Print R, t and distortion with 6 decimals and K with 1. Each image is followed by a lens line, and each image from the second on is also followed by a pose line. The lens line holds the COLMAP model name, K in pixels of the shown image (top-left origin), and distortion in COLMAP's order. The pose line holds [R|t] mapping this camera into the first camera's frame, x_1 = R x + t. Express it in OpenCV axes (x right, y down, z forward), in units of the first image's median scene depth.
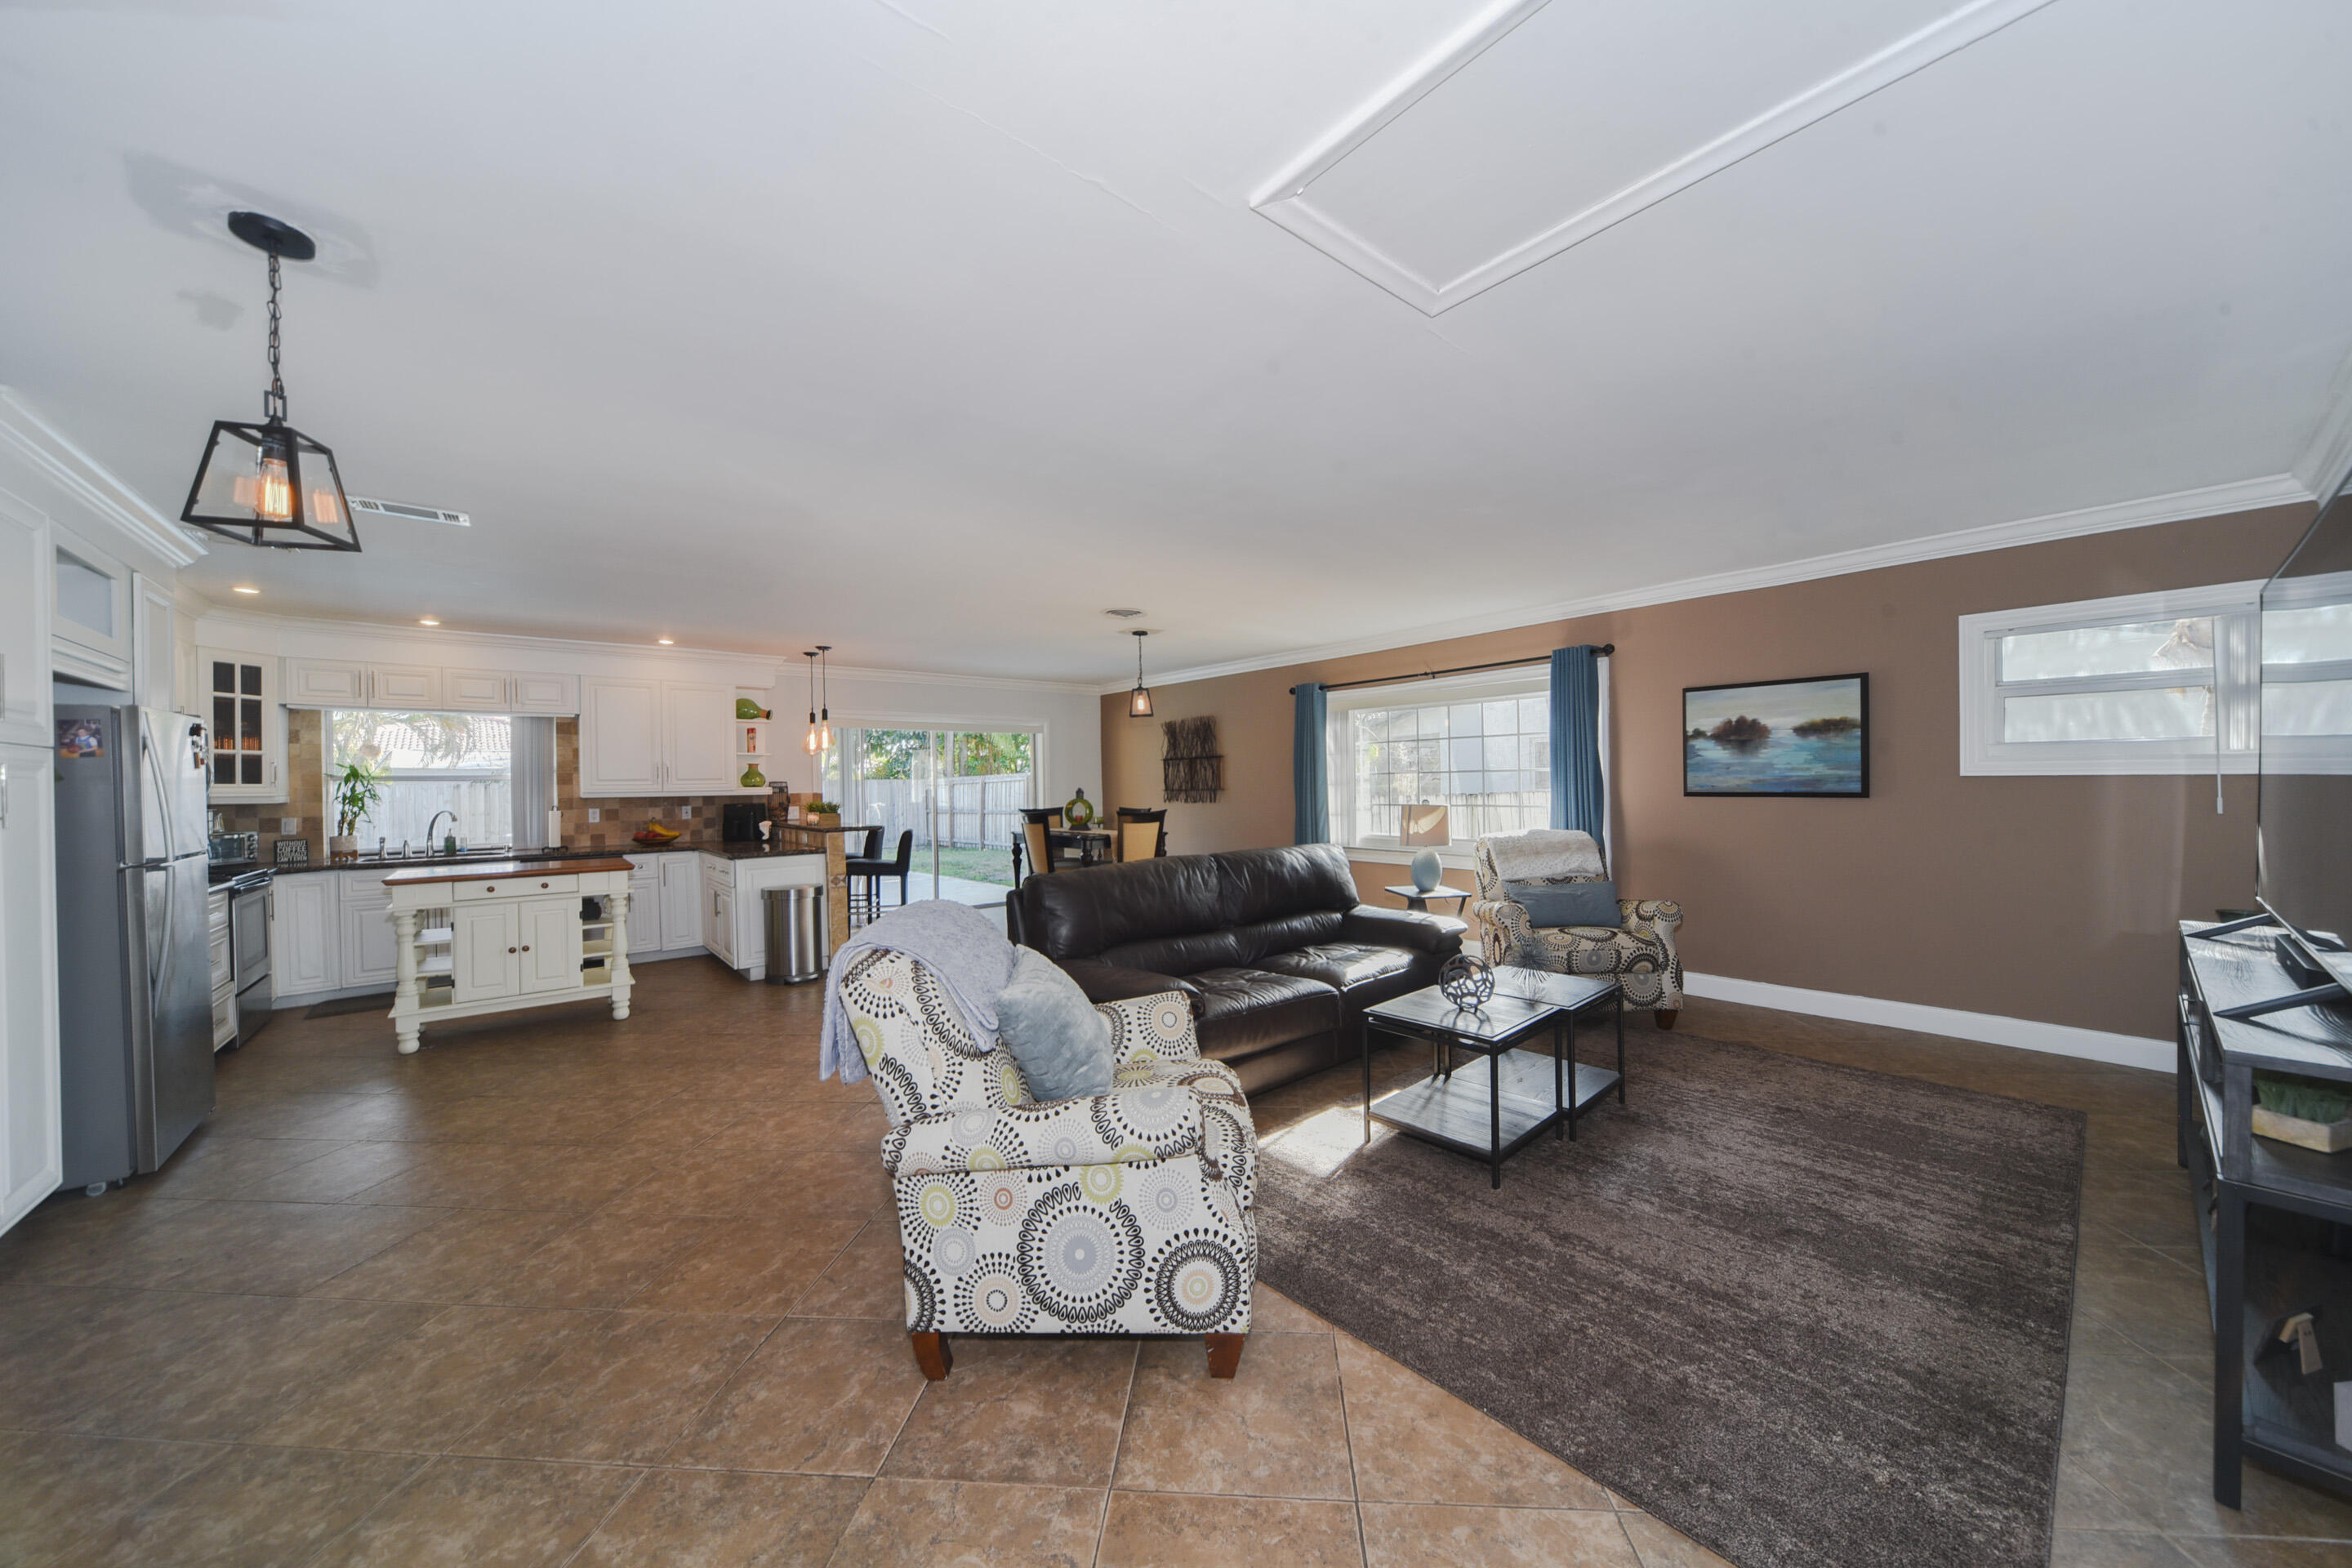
lens RADIAL K [[808.2, 0, 1194.3], [0, 808.2, 788.3], [0, 0, 1]] dist [-0.011144, 0.000565]
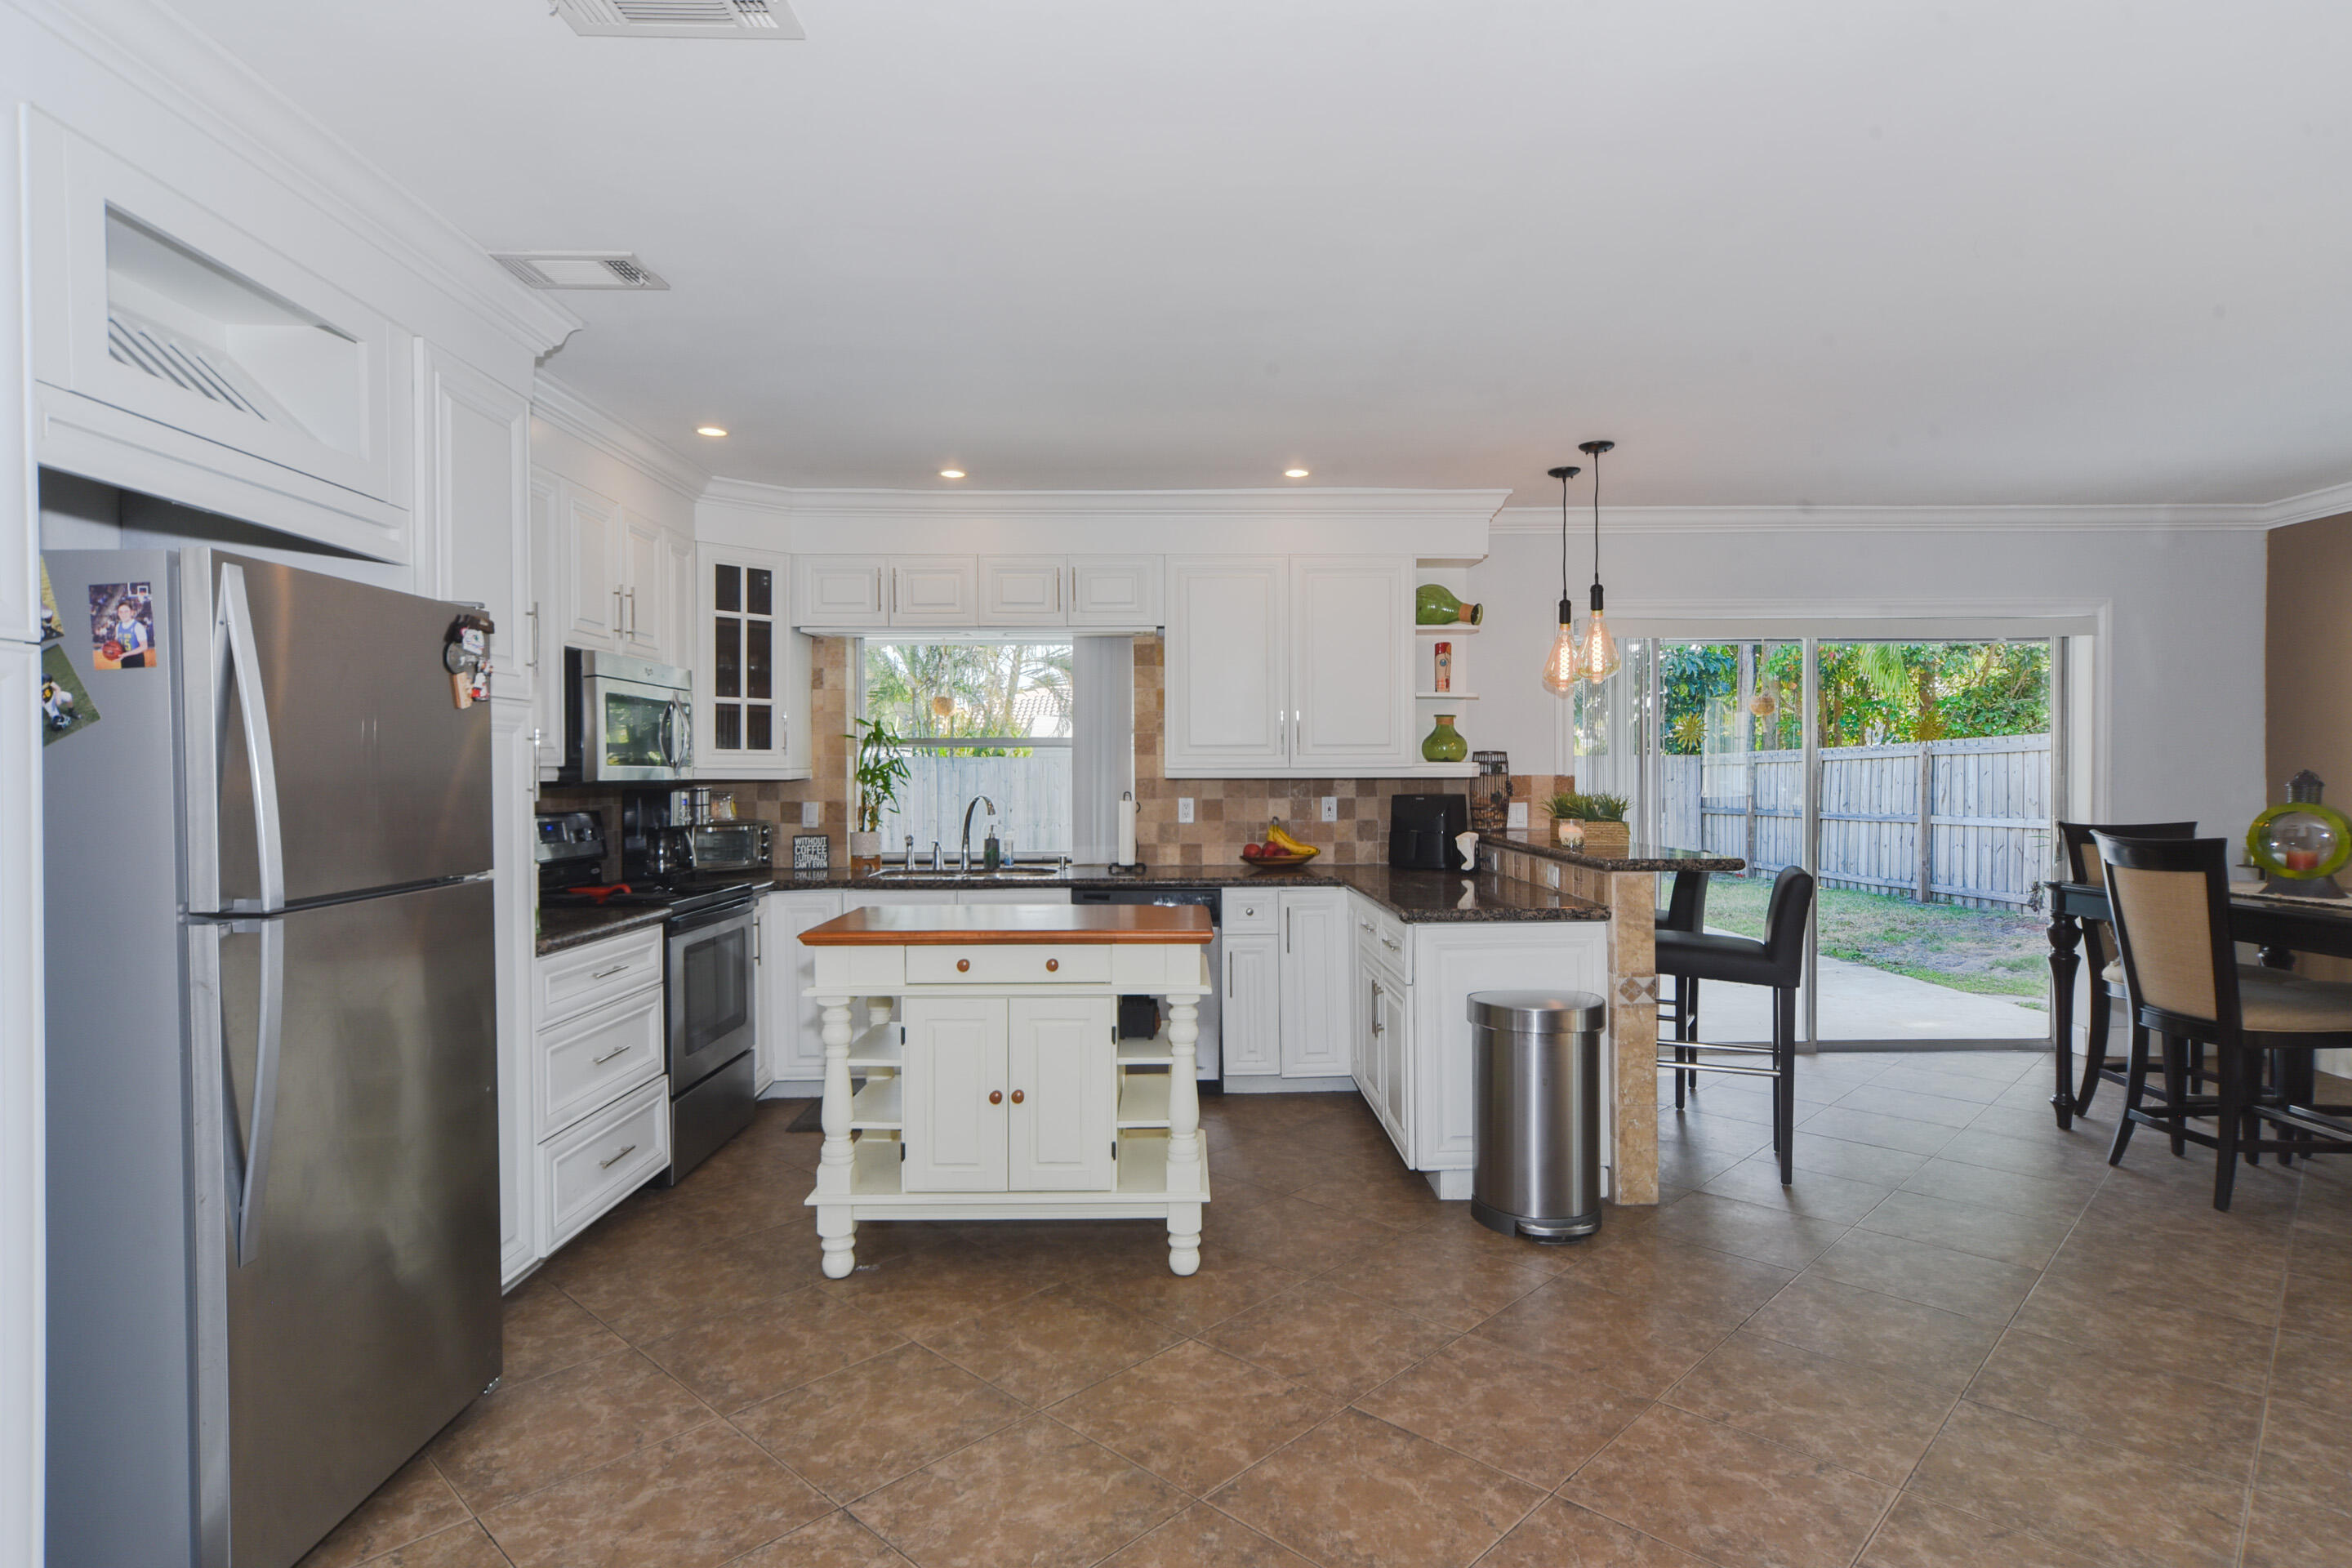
lens RADIAL K [[1227.7, 0, 1189.3], [0, 1227.7, 787.5], [0, 0, 1]] dist [-0.002070, 0.009848]
pose [[0.772088, 0.020505, -0.635185, -0.276887], [-0.012161, 0.999773, 0.017492, 0.004404], [0.635400, -0.005781, 0.772162, 0.465278]]
